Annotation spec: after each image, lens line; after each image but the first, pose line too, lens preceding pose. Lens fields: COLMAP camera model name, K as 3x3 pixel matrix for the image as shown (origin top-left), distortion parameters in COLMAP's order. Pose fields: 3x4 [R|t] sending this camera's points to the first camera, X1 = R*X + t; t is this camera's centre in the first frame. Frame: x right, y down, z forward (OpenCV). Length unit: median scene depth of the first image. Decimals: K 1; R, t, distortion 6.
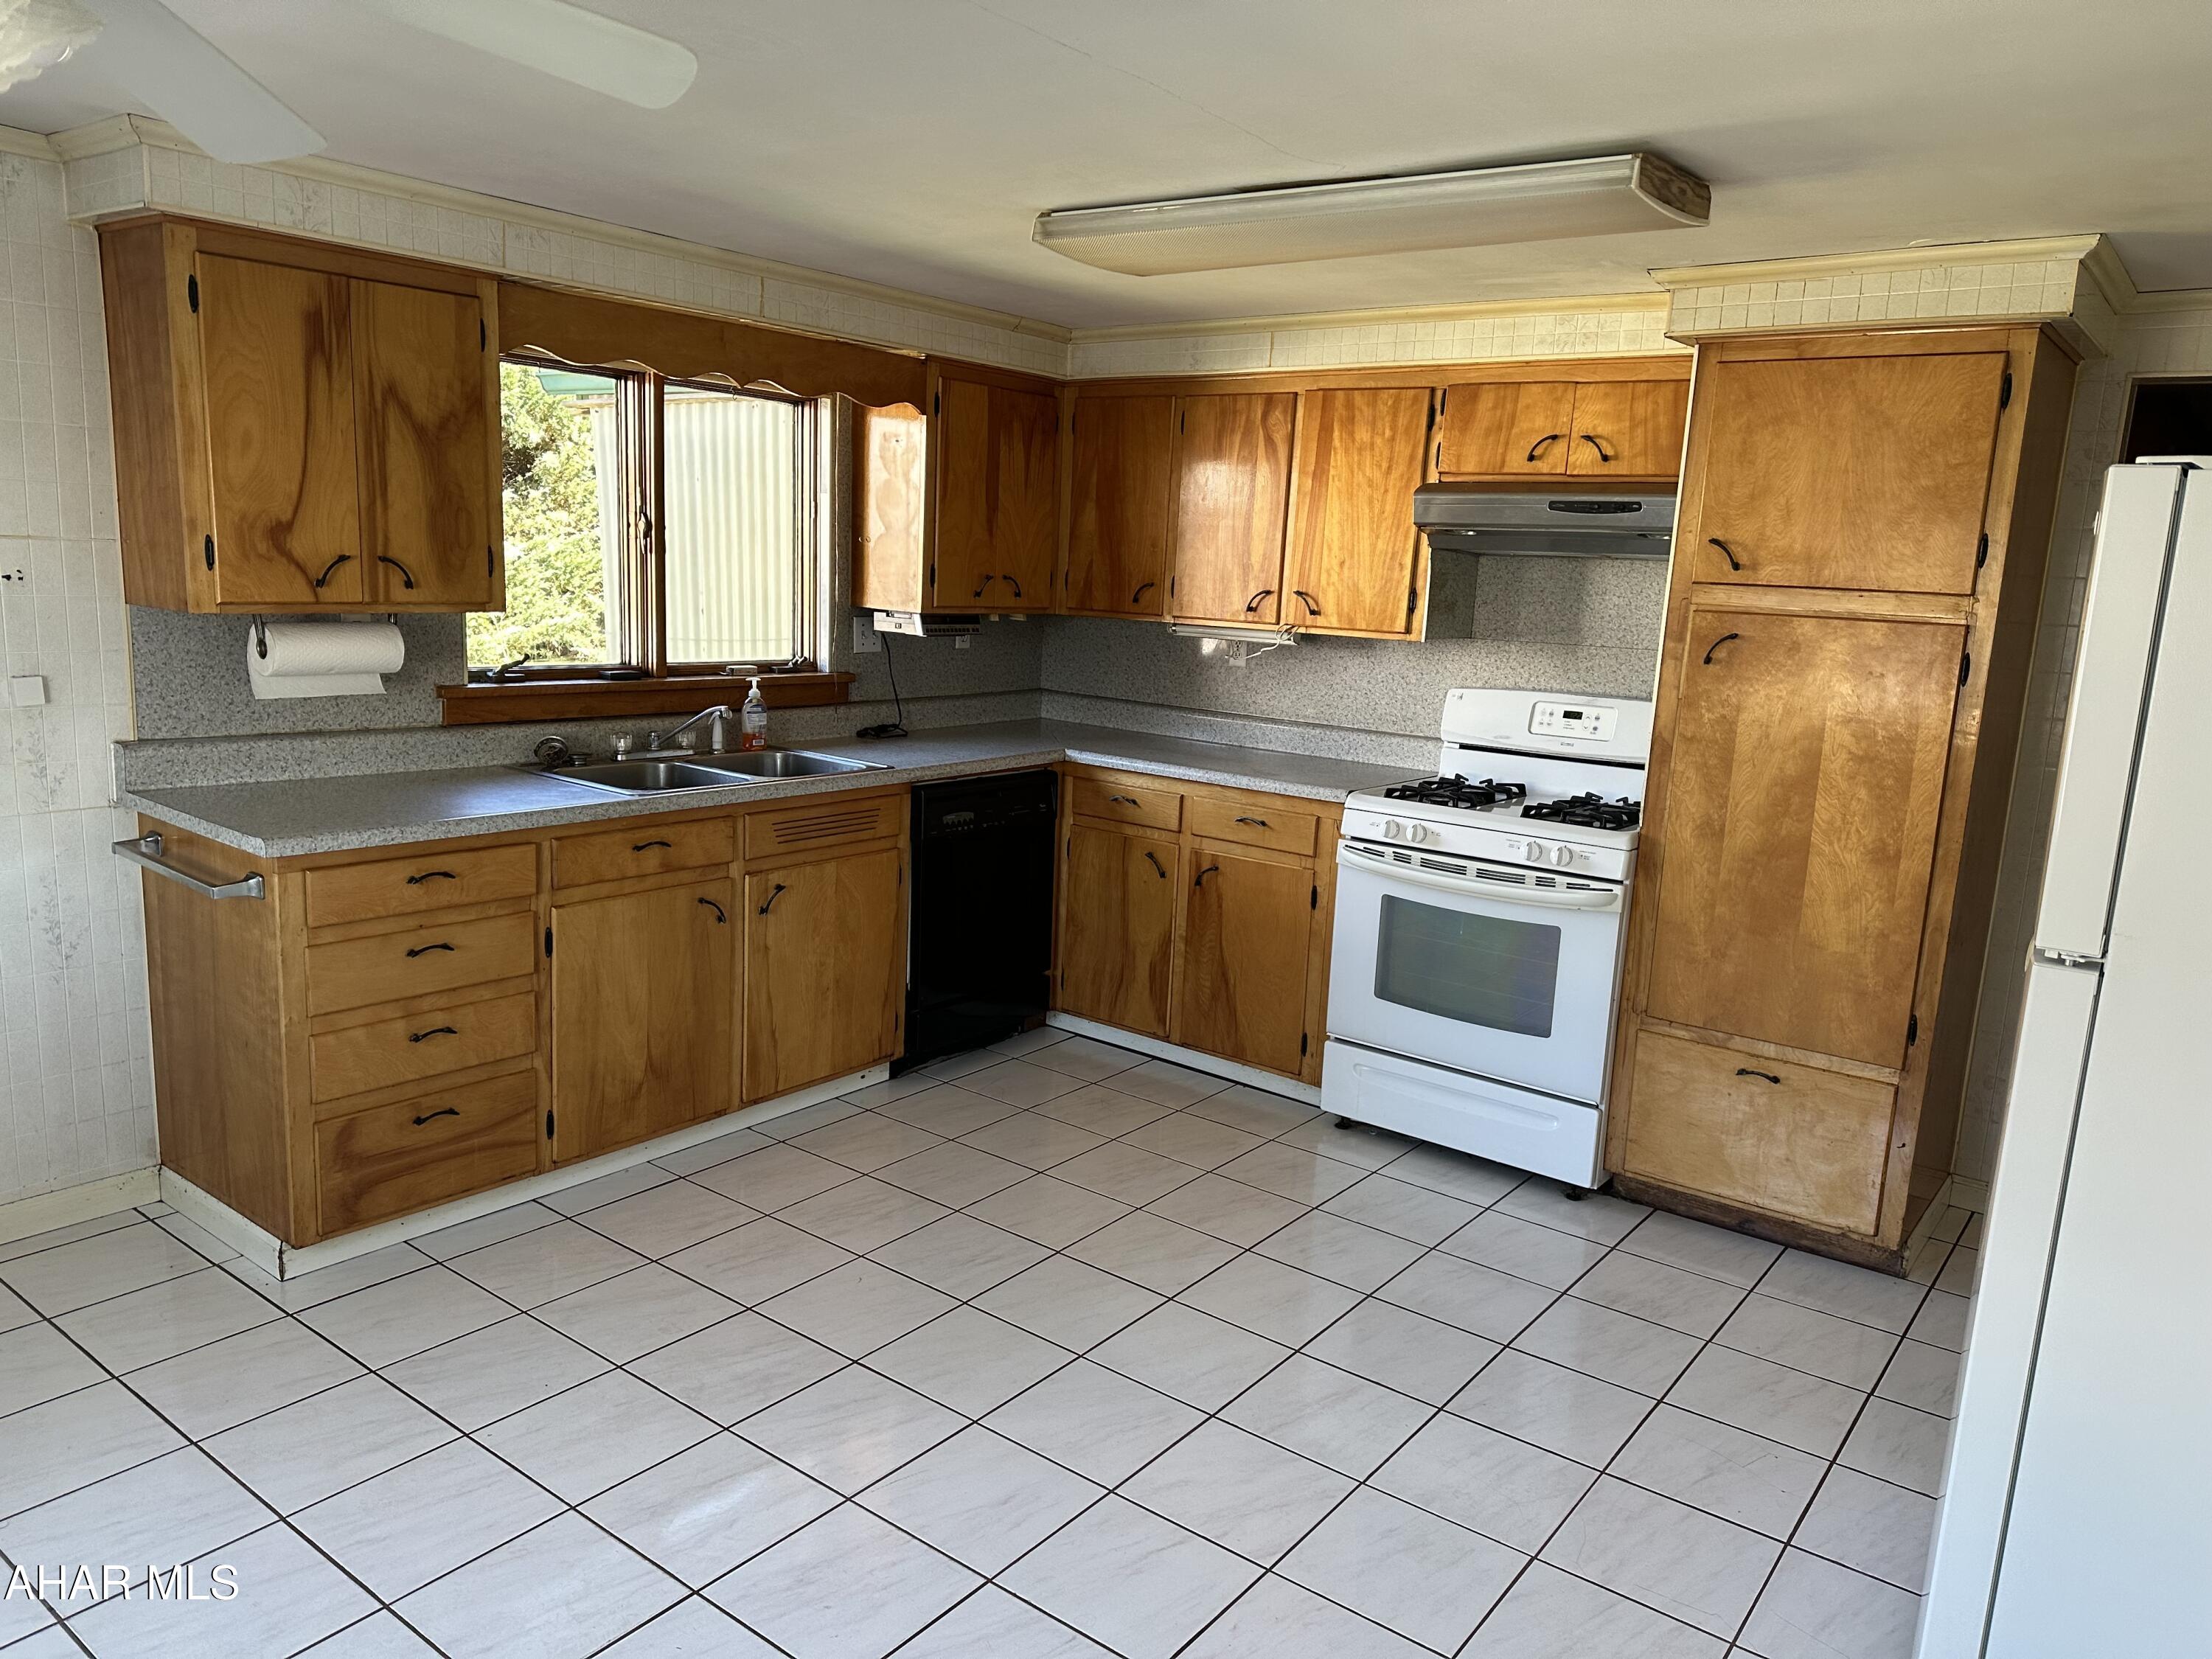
lens RADIAL K [[1547.7, 0, 1106.0], [0, 1547.7, 829.5], [0, 0, 1]] dist [0.067277, -0.073005]
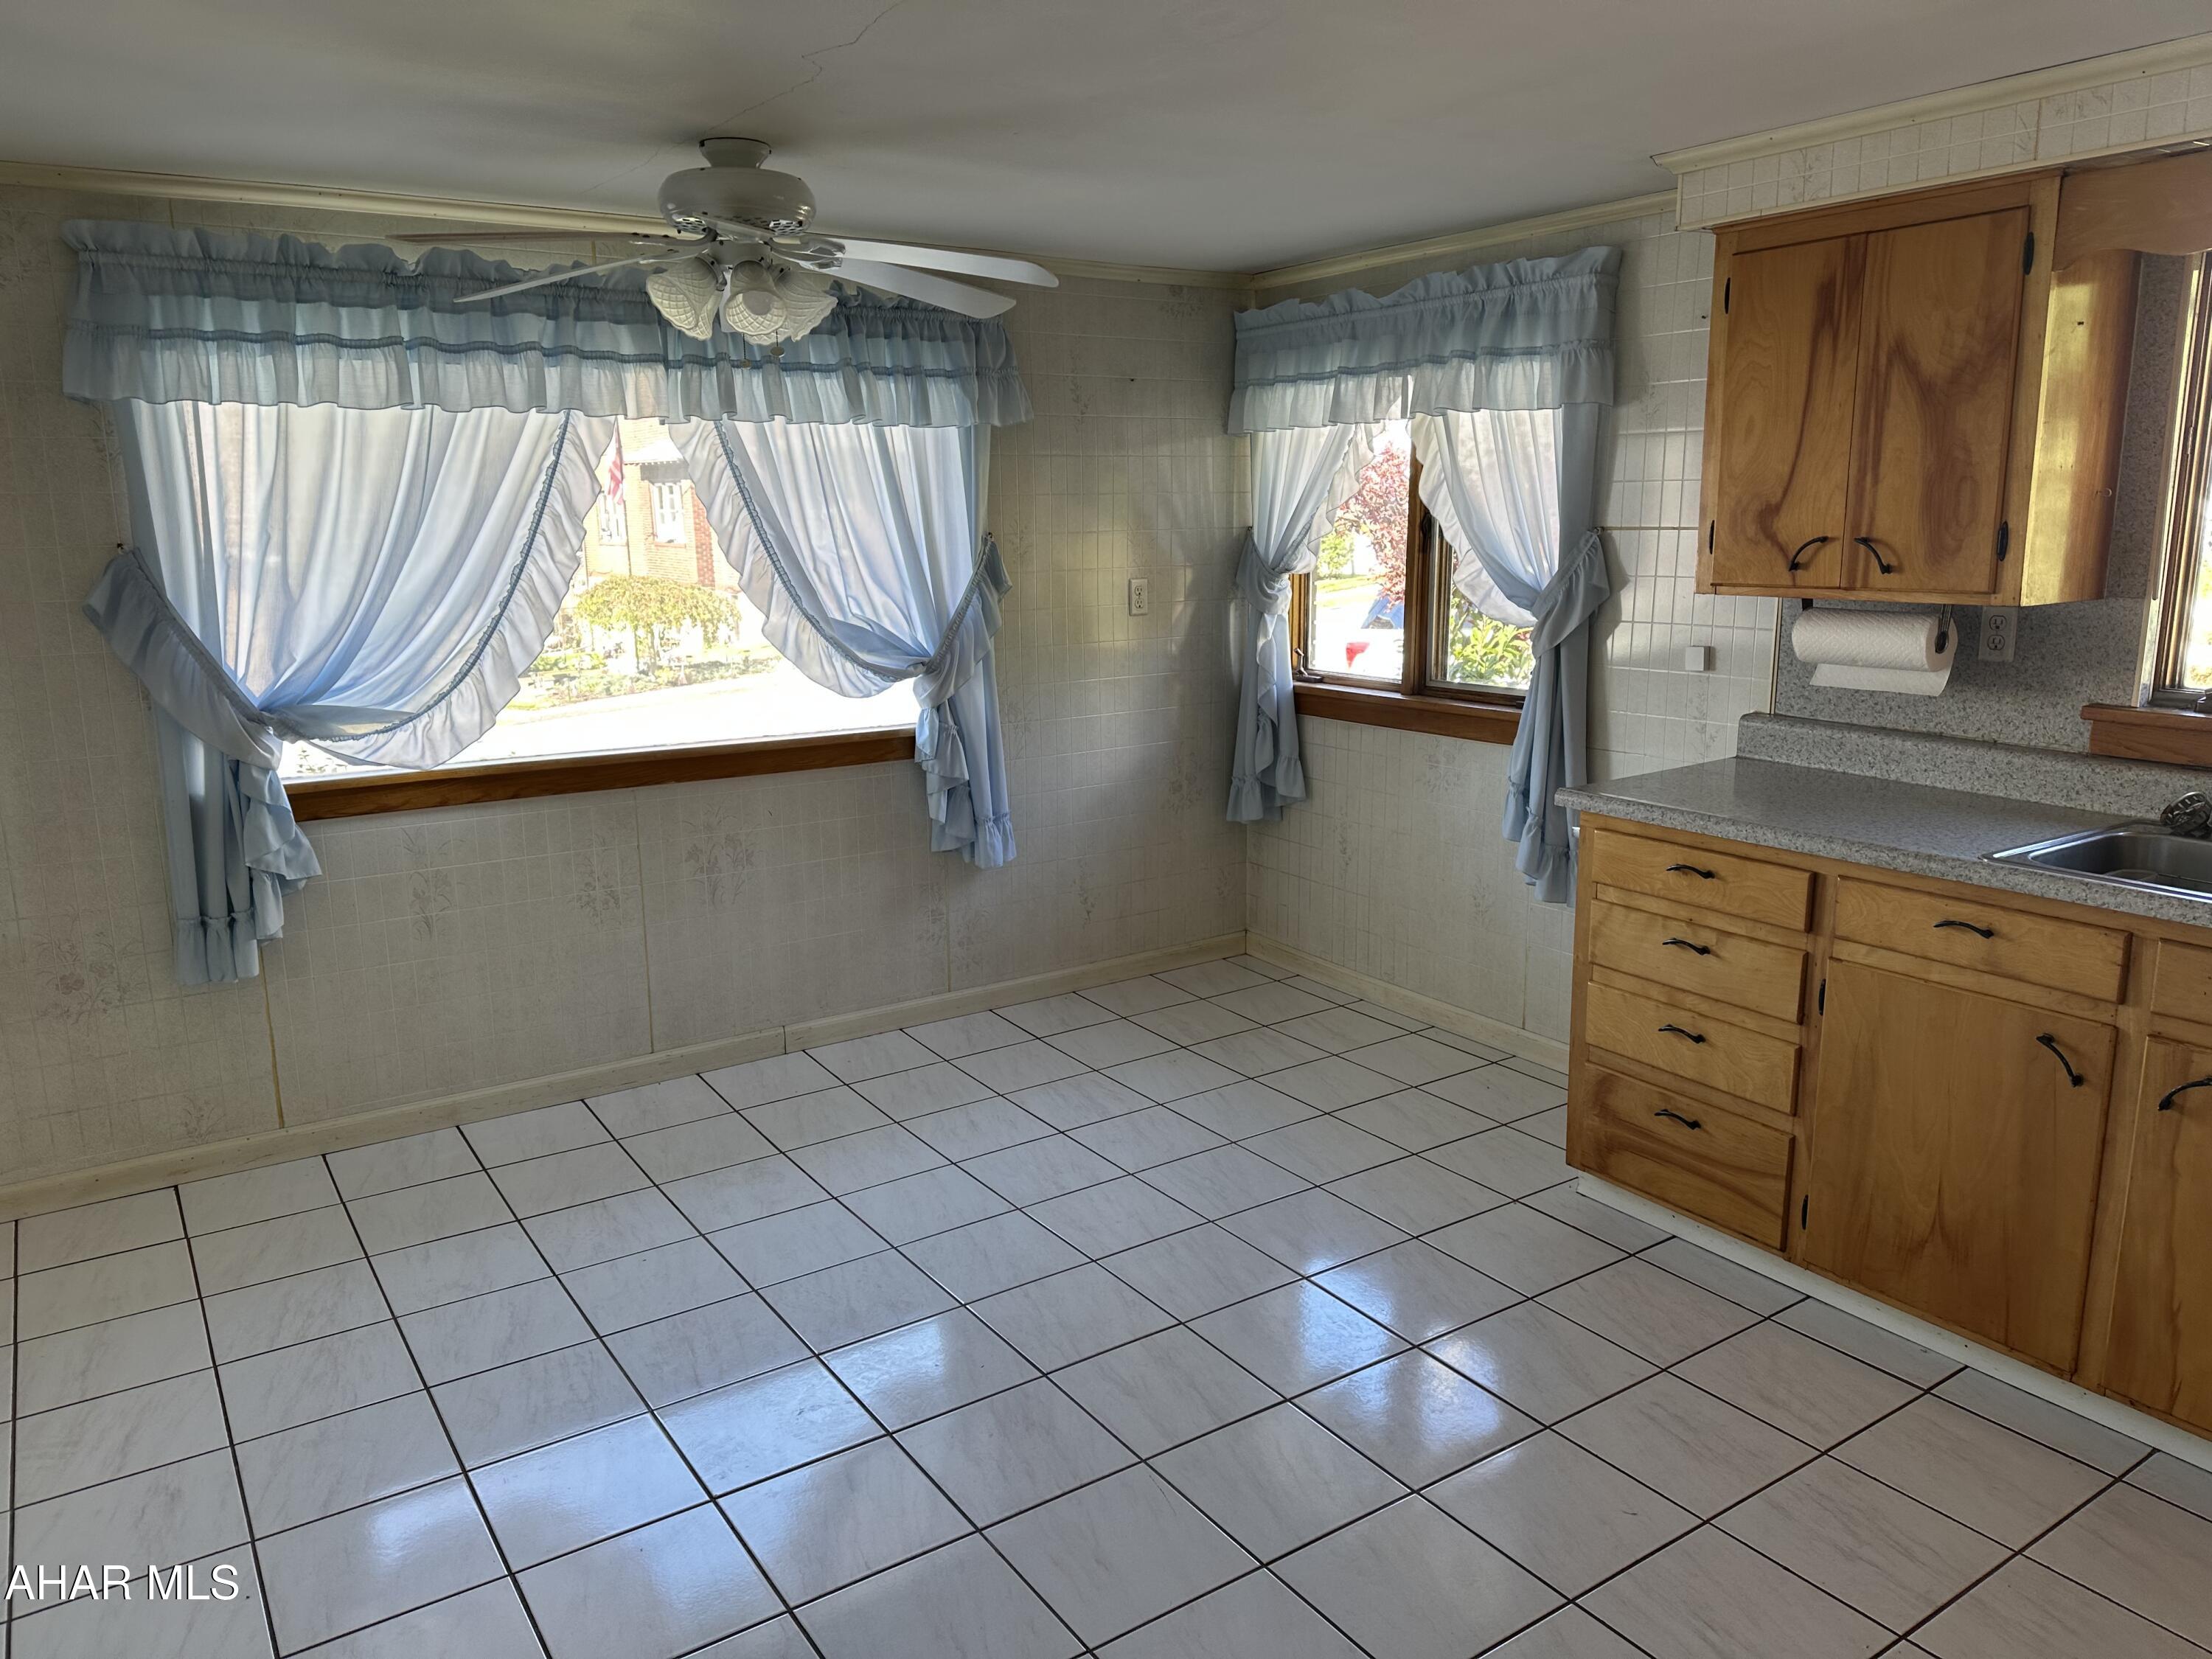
lens RADIAL K [[1538.4, 0, 1106.0], [0, 1538.4, 829.5], [0, 0, 1]] dist [0.003789, -0.017825]
pose [[-0.316359, 0.149266, -0.936822, 0.529440], [-0.173573, 0.961764, 0.211855, -0.123817], [0.932625, 0.229630, -0.278354, 0.875311]]
